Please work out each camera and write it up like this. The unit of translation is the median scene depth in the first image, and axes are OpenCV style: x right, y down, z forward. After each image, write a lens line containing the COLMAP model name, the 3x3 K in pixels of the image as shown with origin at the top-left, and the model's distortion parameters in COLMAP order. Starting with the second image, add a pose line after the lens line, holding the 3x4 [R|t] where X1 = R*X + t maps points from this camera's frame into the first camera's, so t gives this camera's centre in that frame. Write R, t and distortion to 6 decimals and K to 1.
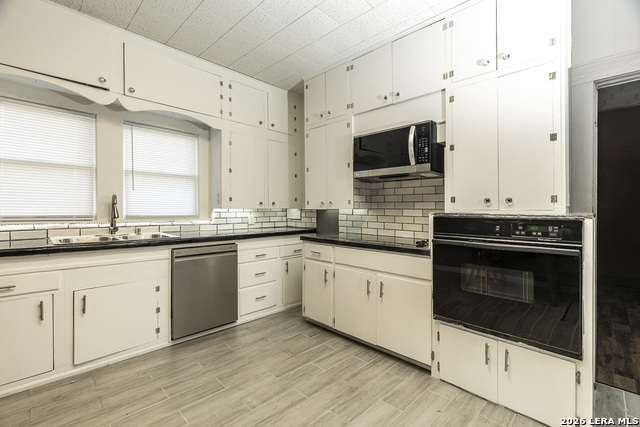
lens RADIAL K [[292.9, 0, 320.0], [0, 292.9, 213.5], [0, 0, 1]] dist [0.019056, -0.000050]
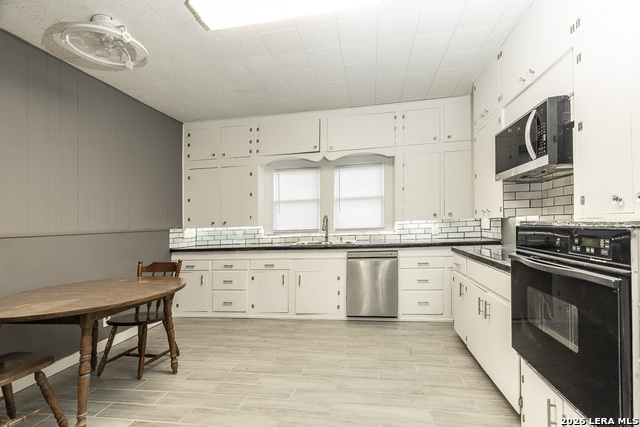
lens RADIAL K [[292.9, 0, 320.0], [0, 292.9, 213.5], [0, 0, 1]] dist [0.019056, -0.000050]
pose [[0.578202, -0.056490, -0.813936, 0.595708], [0.029084, 0.998393, -0.048632, 0.000307], [0.815375, 0.004446, 0.578916, 0.075605]]
